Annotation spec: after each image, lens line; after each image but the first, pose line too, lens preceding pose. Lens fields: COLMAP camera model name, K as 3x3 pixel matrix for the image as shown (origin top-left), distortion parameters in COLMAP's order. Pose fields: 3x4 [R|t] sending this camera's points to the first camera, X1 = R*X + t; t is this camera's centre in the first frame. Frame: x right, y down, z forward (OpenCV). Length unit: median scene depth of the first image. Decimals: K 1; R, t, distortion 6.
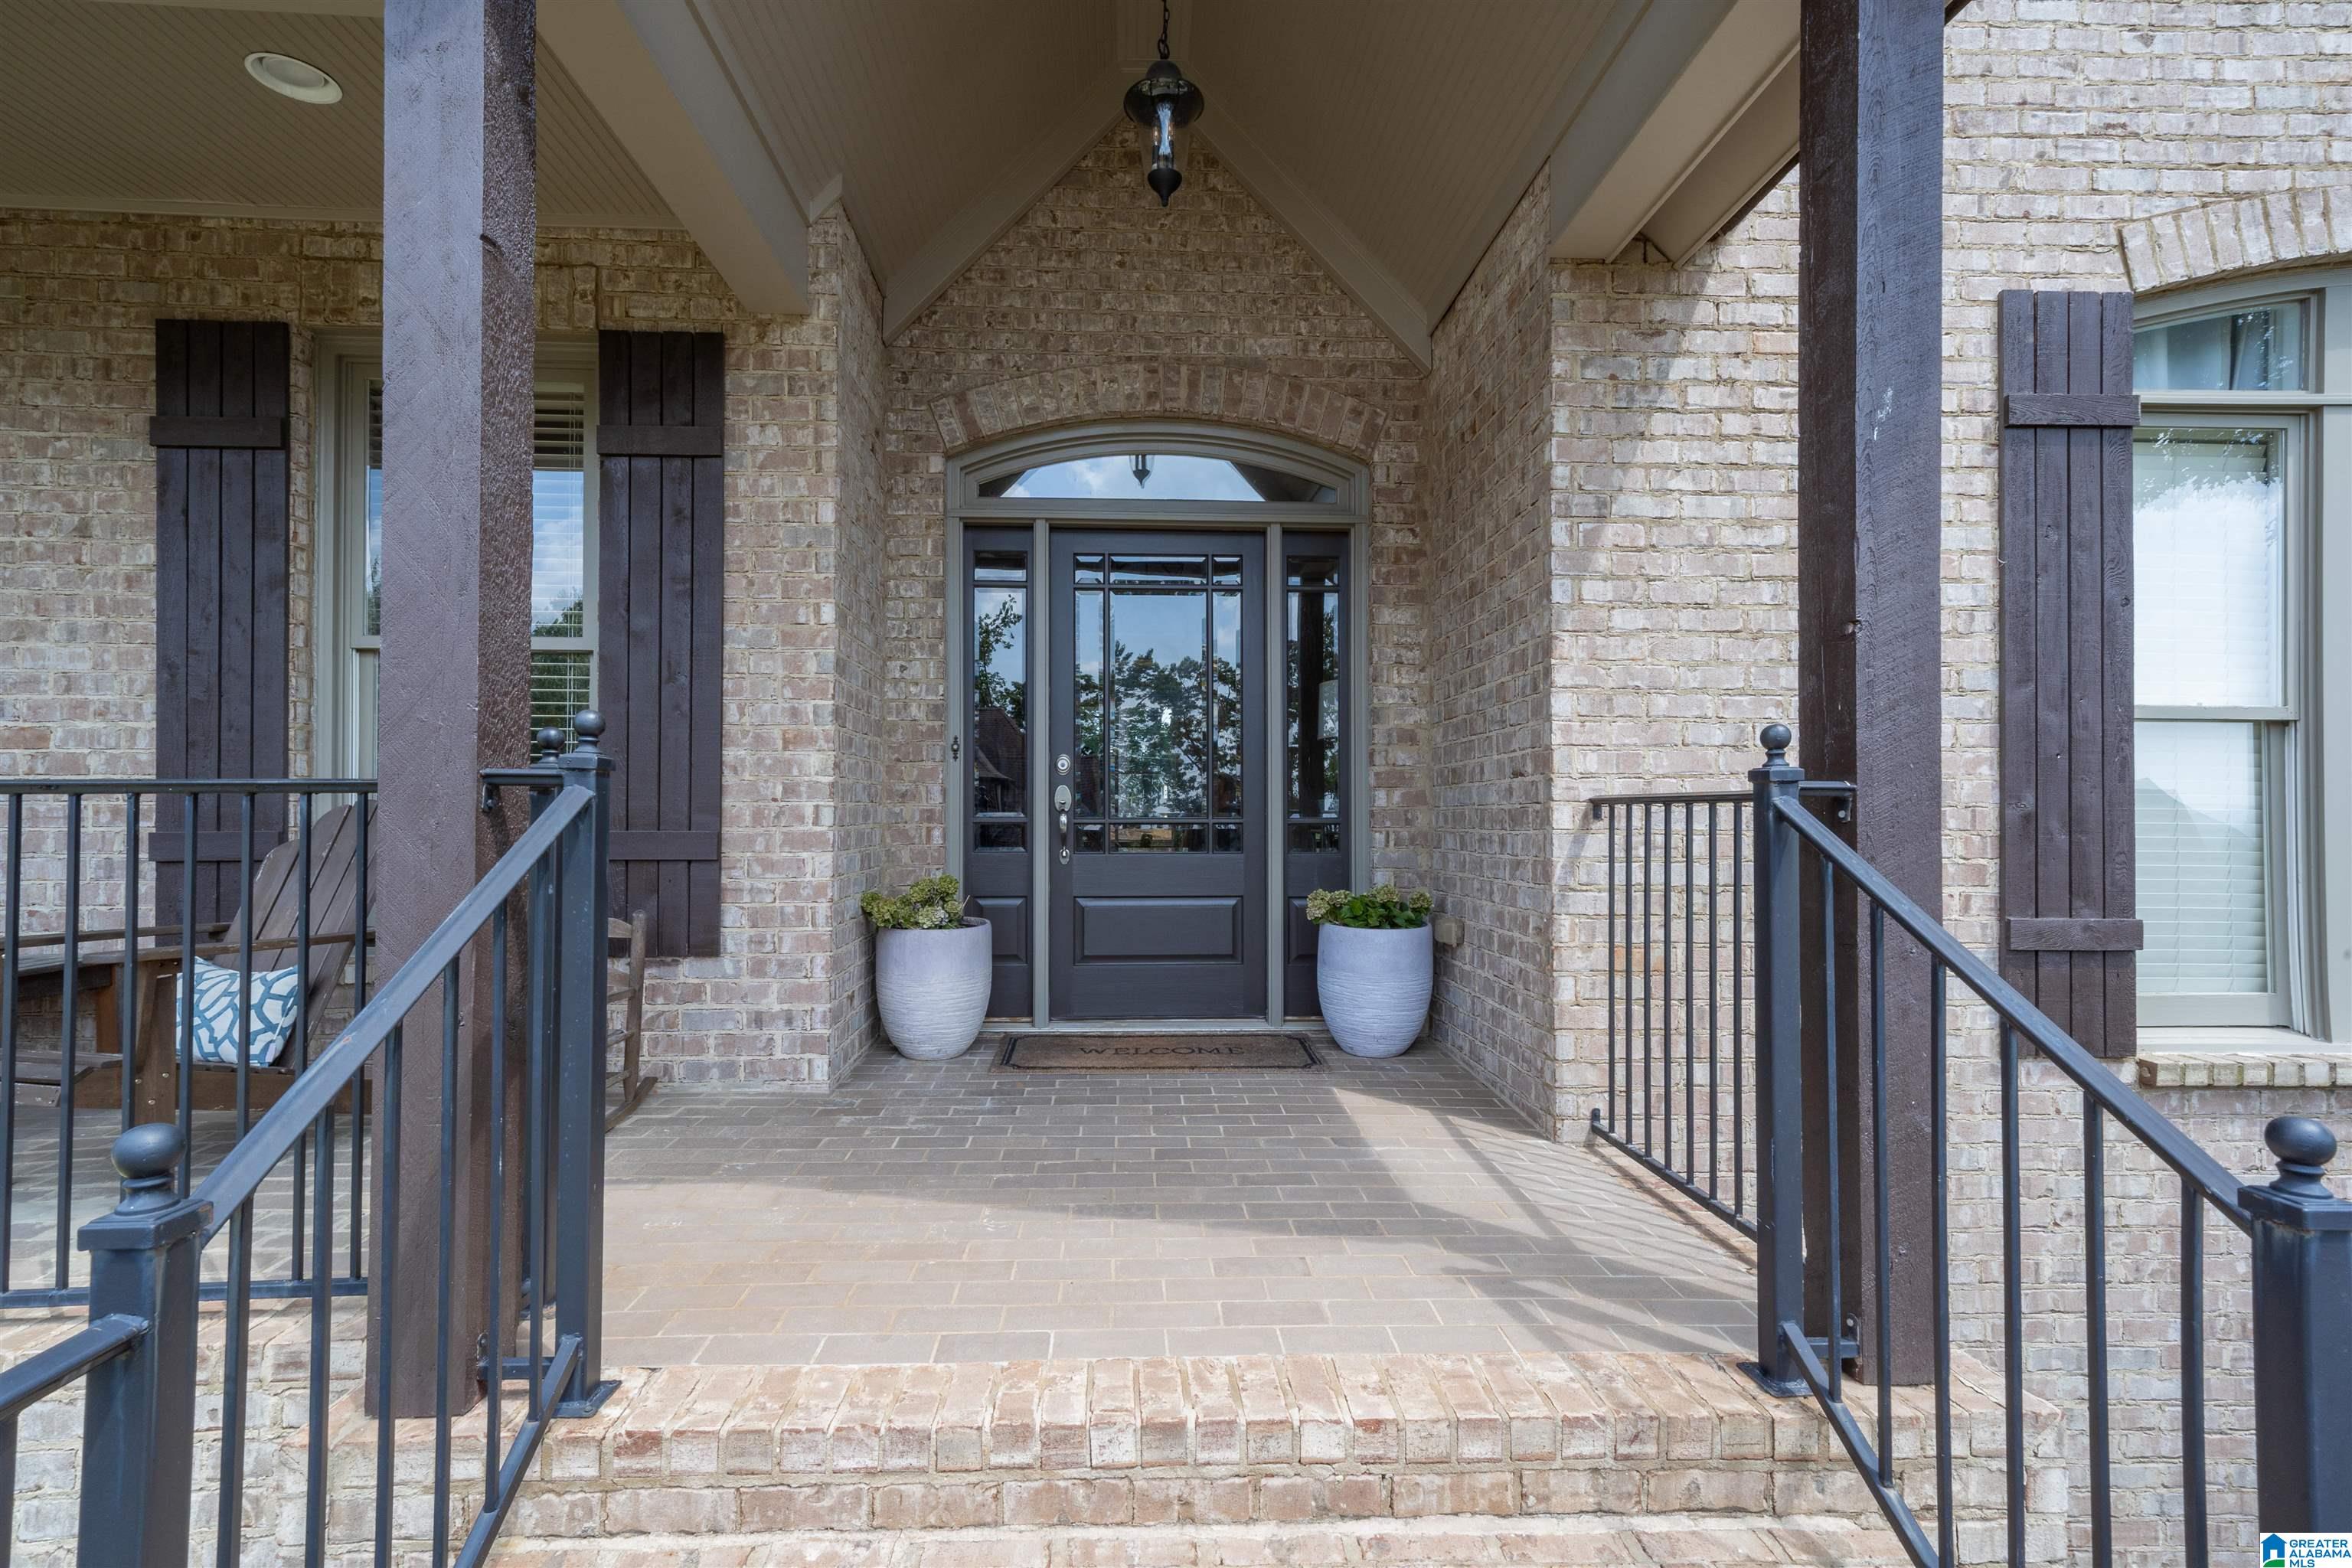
lens RADIAL K [[1107.1, 0, 1175.1], [0, 1107.1, 799.6], [0, 0, 1]] dist [0.018671, 0.000438]
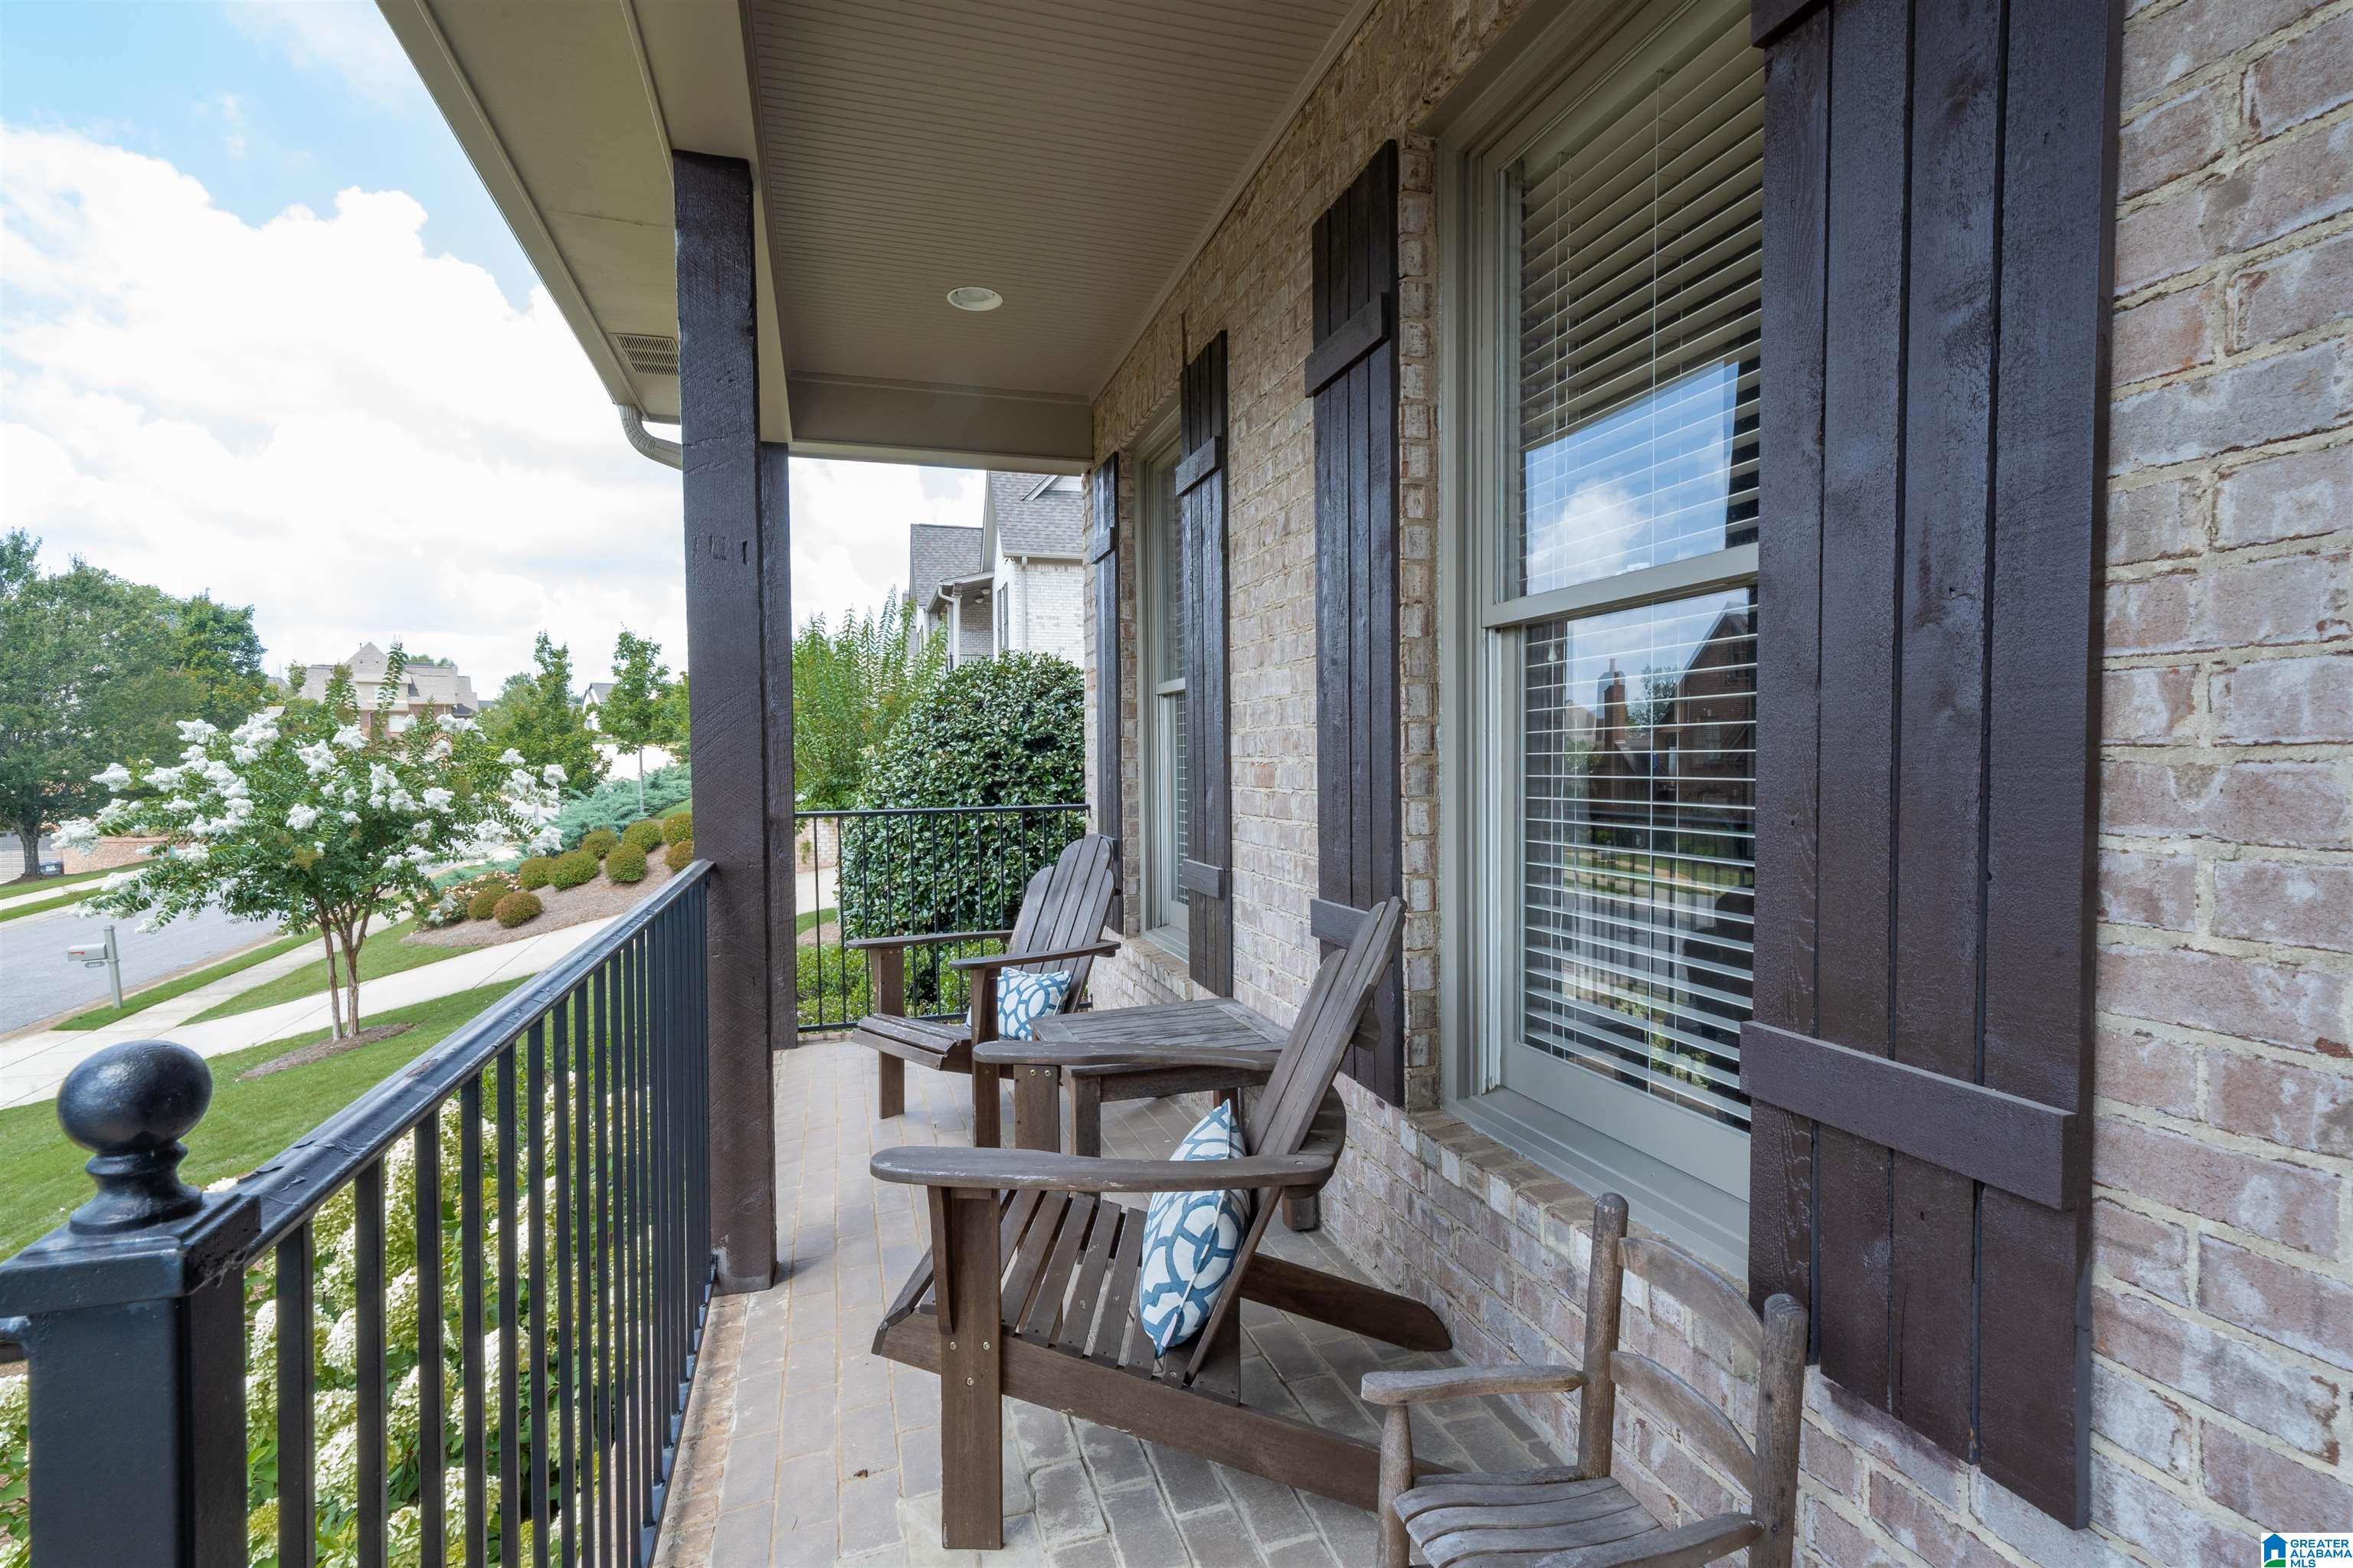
lens RADIAL K [[1107.6, 0, 1175.5], [0, 1107.6, 792.9], [0, 0, 1]] dist [0.018671, 0.000438]
pose [[0.248768, 0.028686, -0.968138, -0.184324], [0.018070, 0.999250, 0.034251, -0.069789], [0.968394, -0.026015, 0.248063, 0.693889]]
